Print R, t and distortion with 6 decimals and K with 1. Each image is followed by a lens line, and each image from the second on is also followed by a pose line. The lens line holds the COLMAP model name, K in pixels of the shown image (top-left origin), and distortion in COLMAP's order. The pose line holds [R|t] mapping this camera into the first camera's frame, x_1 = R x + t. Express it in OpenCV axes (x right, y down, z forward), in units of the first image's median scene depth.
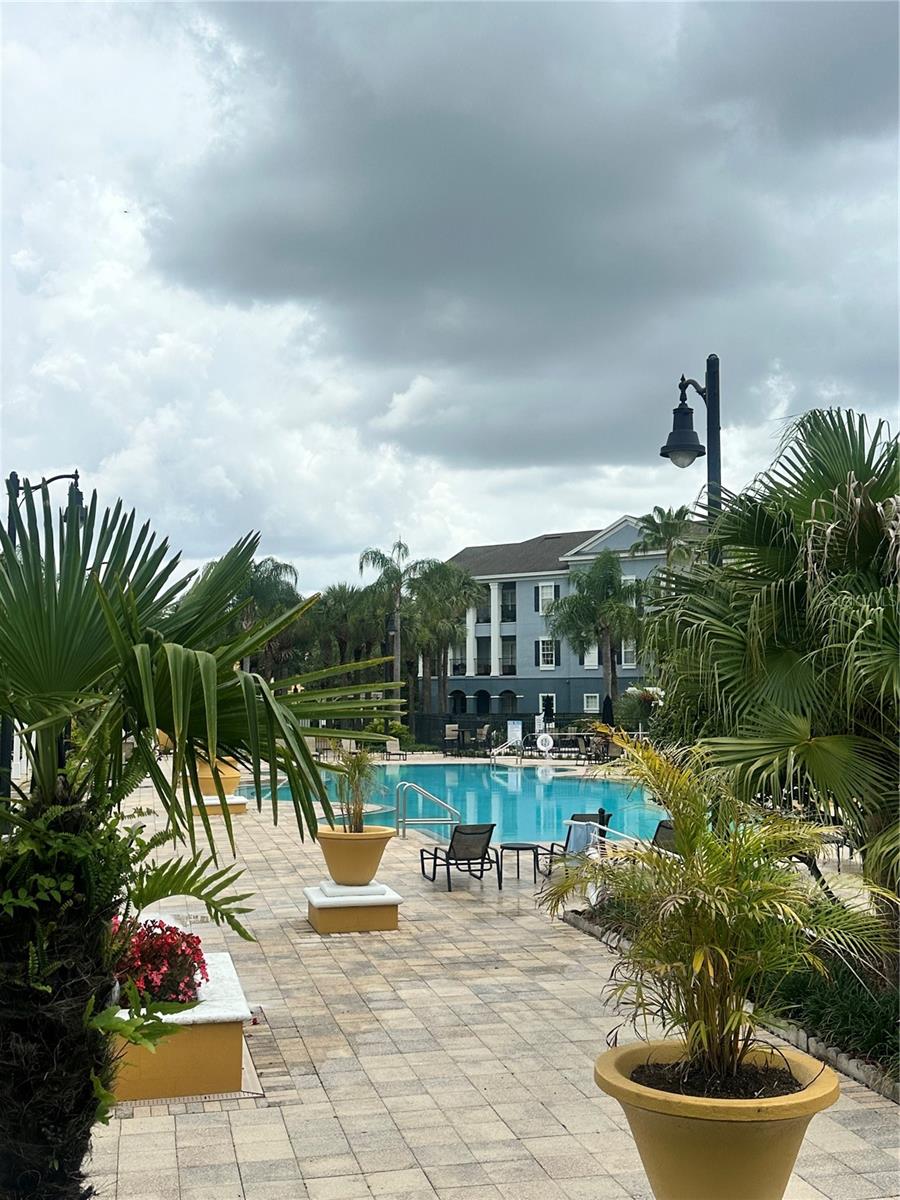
lens RADIAL K [[1283.3, 0, 449.8], [0, 1283.3, 600.3], [0, 0, 1]] dist [0.134561, 0.000000]
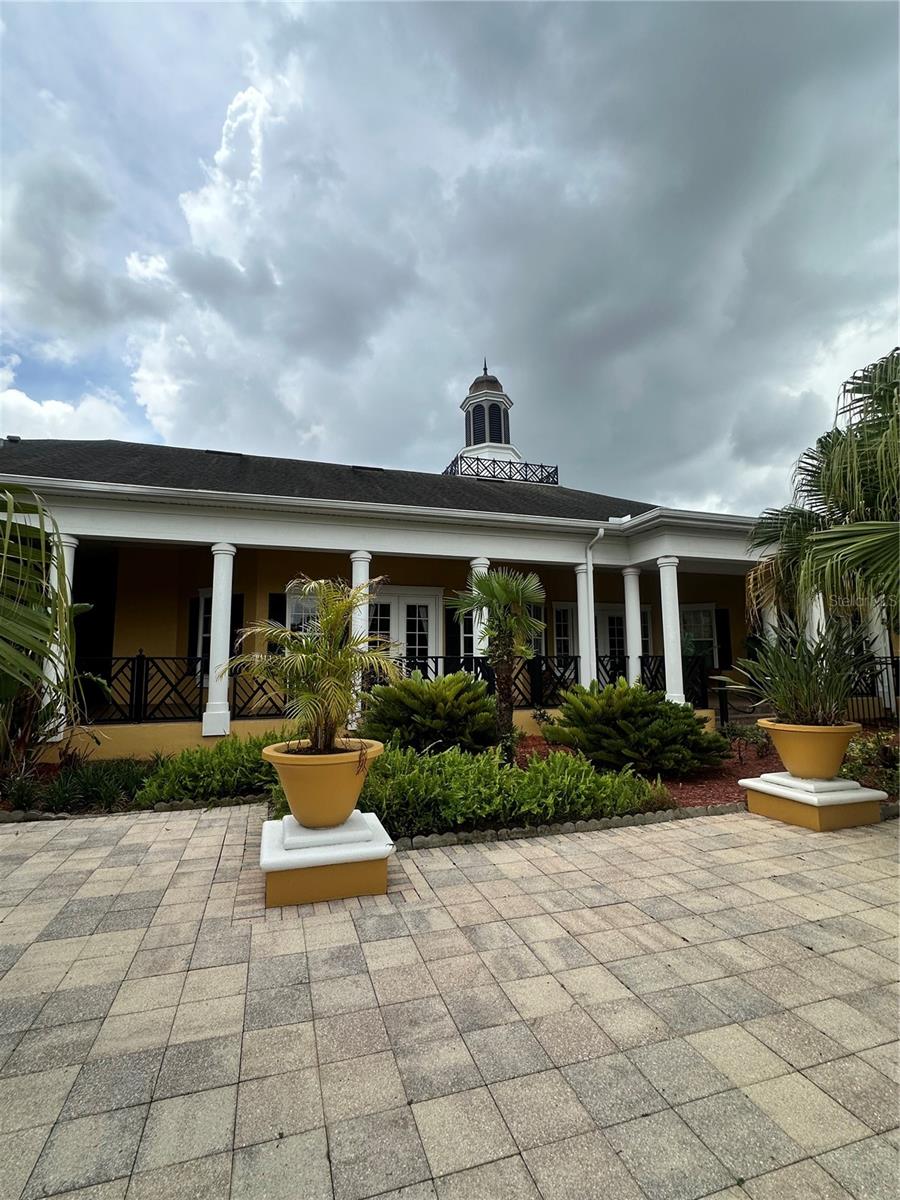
lens RADIAL K [[533.7, 0, 445.5], [0, 533.7, 600.3], [0, 0, 1]] dist [-0.002037, -0.000808]
pose [[-0.997072, -0.002206, -0.076439, 0.058526], [0.012324, 0.981882, -0.189092, 0.218054], [0.075472, -0.189481, -0.978980, 1.391975]]
